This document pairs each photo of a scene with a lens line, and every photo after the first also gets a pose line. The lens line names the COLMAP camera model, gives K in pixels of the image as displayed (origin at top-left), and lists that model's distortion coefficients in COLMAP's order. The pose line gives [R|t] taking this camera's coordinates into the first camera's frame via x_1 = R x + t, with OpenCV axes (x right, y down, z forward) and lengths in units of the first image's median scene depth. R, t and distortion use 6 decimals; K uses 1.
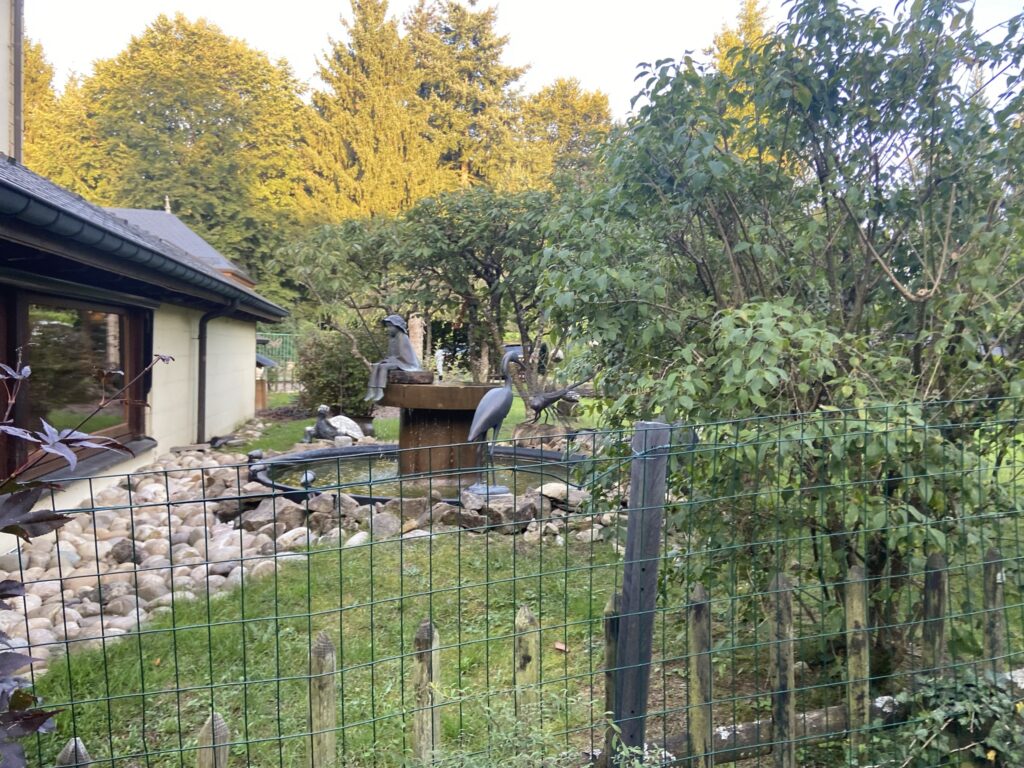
lens RADIAL K [[794.2, 0, 512.1], [0, 794.2, 387.2], [0, 0, 1]] dist [0.106922, -0.140325]
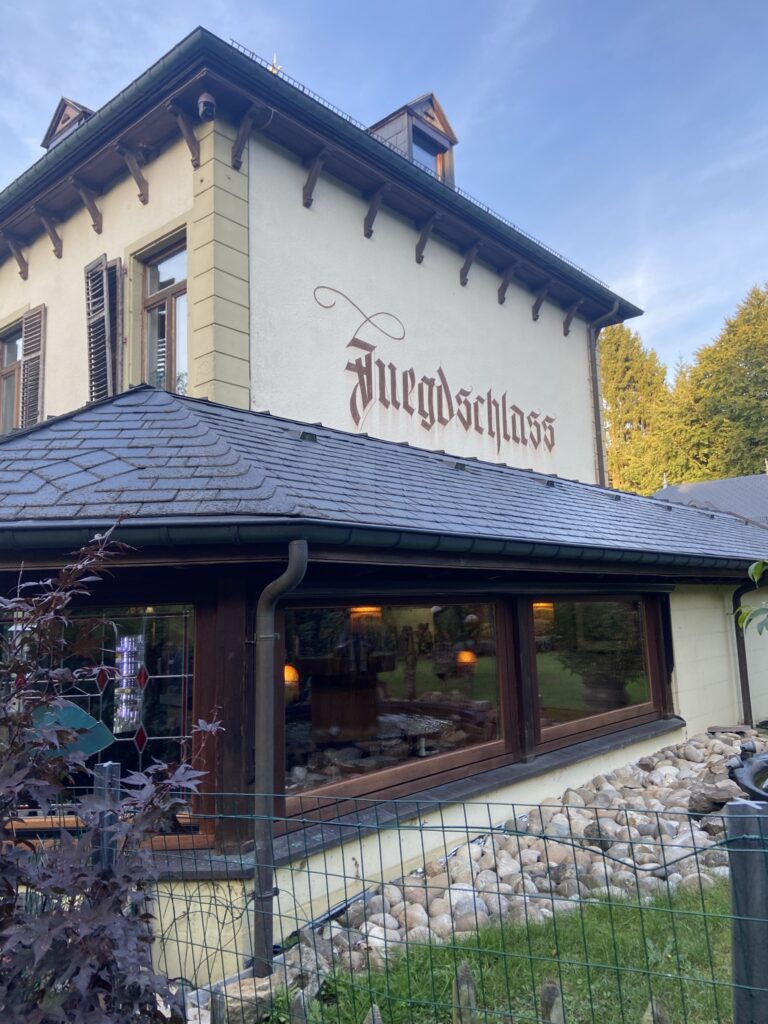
lens RADIAL K [[794.2, 0, 391.0], [0, 794.2, 492.9], [0, 0, 1]] dist [0.106922, -0.140325]
pose [[0.628846, -0.153036, -0.762321, 0.128443], [0.008709, 0.981764, -0.189905, -0.022409], [0.777481, 0.112782, 0.618711, 0.034462]]
